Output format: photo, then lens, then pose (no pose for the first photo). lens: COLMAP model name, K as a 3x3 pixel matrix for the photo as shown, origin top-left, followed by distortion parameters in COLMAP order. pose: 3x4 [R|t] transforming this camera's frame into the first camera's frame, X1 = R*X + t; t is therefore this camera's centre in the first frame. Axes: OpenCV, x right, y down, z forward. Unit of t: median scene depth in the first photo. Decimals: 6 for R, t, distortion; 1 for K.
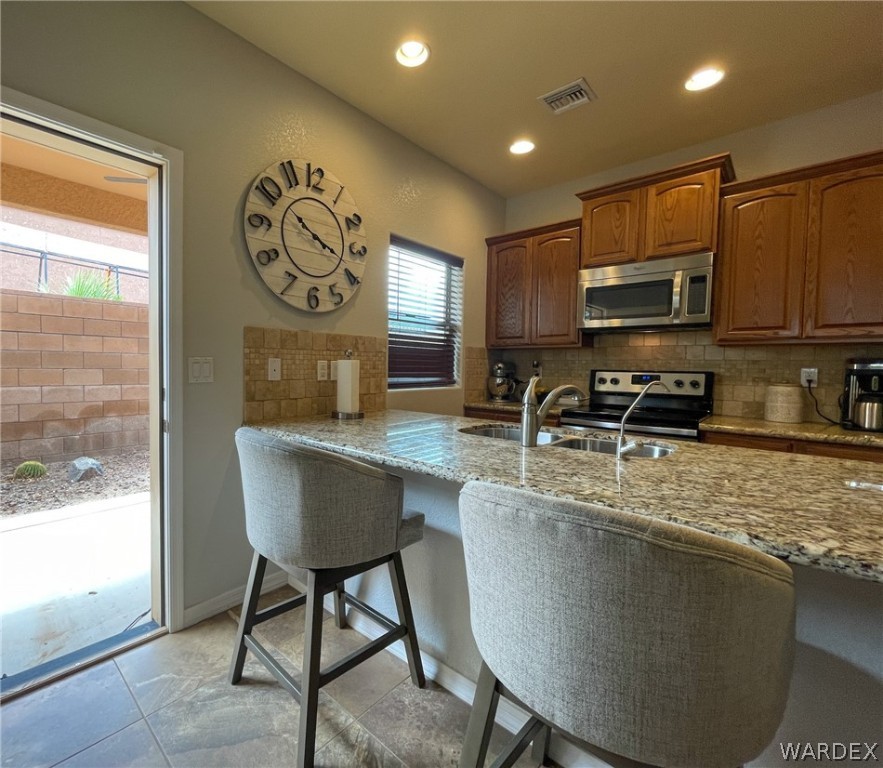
lens RADIAL K [[420.5, 0, 368.9], [0, 420.5, 381.4], [0, 0, 1]] dist [0.000990, 0.001356]
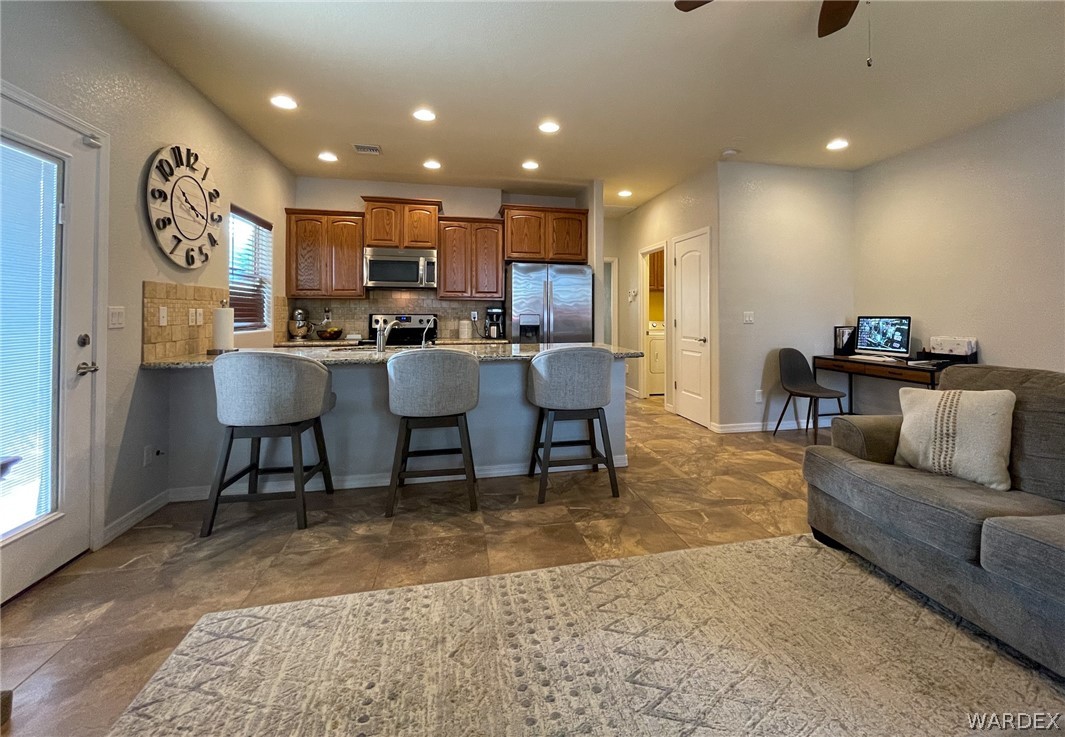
lens RADIAL K [[457.4, 0, 566.0], [0, 457.4, 308.9], [0, 0, 1]] dist [0.000712, 0.000053]
pose [[0.520354, -0.003110, 0.853945, -0.599817], [0.037436, 0.999115, -0.019173, 0.014183], [-0.853130, 0.041945, 0.520010, -0.519705]]
